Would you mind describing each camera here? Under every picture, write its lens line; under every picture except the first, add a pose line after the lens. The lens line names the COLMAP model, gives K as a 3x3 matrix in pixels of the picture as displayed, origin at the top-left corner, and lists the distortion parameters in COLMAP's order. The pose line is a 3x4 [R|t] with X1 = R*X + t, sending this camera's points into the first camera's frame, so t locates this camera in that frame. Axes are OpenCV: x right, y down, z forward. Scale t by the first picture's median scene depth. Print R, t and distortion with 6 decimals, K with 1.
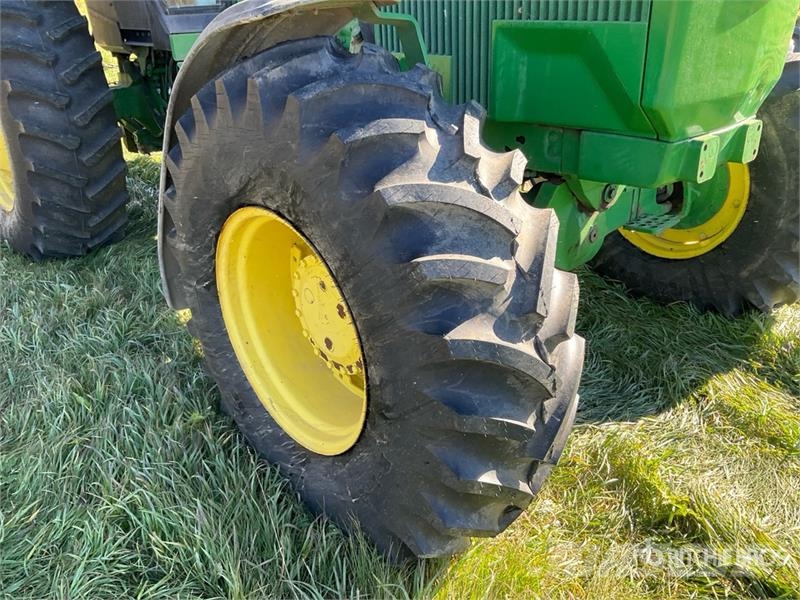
lens RADIAL K [[663.6, 0, 397.7], [0, 663.6, 305.2], [0, 0, 1]] dist [0.039528, -0.075695]
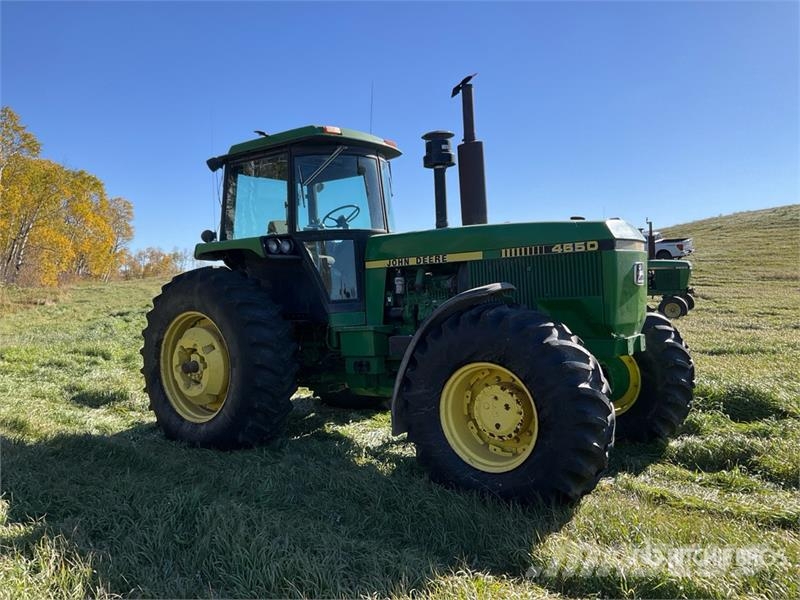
lens RADIAL K [[668.1, 0, 400.0], [0, 668.1, 300.0], [0, 0, 1]] dist [0.093178, -0.177988]
pose [[0.977987, -0.007723, 0.208524, -0.899931], [0.097452, 0.900544, -0.423702, 0.605787], [-0.184513, 0.434696, 0.881473, -1.139751]]
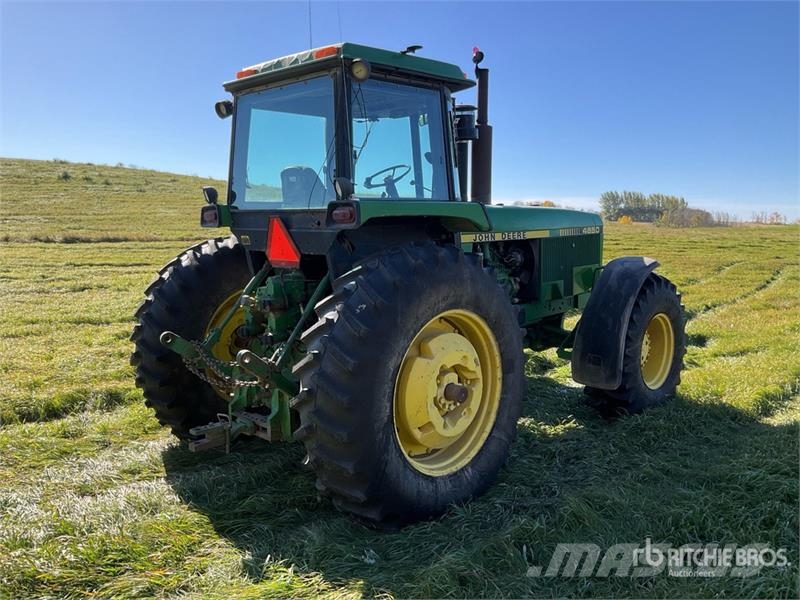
lens RADIAL K [[668.1, 0, 400.0], [0, 668.1, 300.0], [0, 0, 1]] dist [0.093178, -0.177988]
pose [[-0.058721, -0.085148, 0.994636, -3.197129], [0.459447, 0.882253, 0.102652, -1.055911], [-0.886262, 0.463011, -0.012686, 1.940012]]
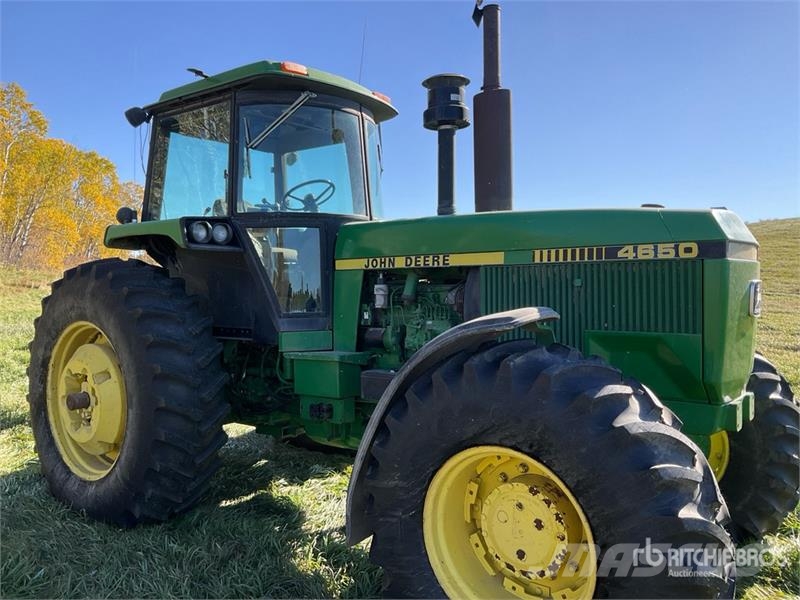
lens RADIAL K [[662.2, 0, 402.9], [0, 662.2, 304.2], [0, 0, 1]] dist [0.092252, -0.211942]
pose [[0.980557, 0.028771, 0.194112, -0.601424], [0.054921, 0.909424, -0.412228, 0.139861], [-0.188391, 0.414874, 0.890162, -0.339768]]
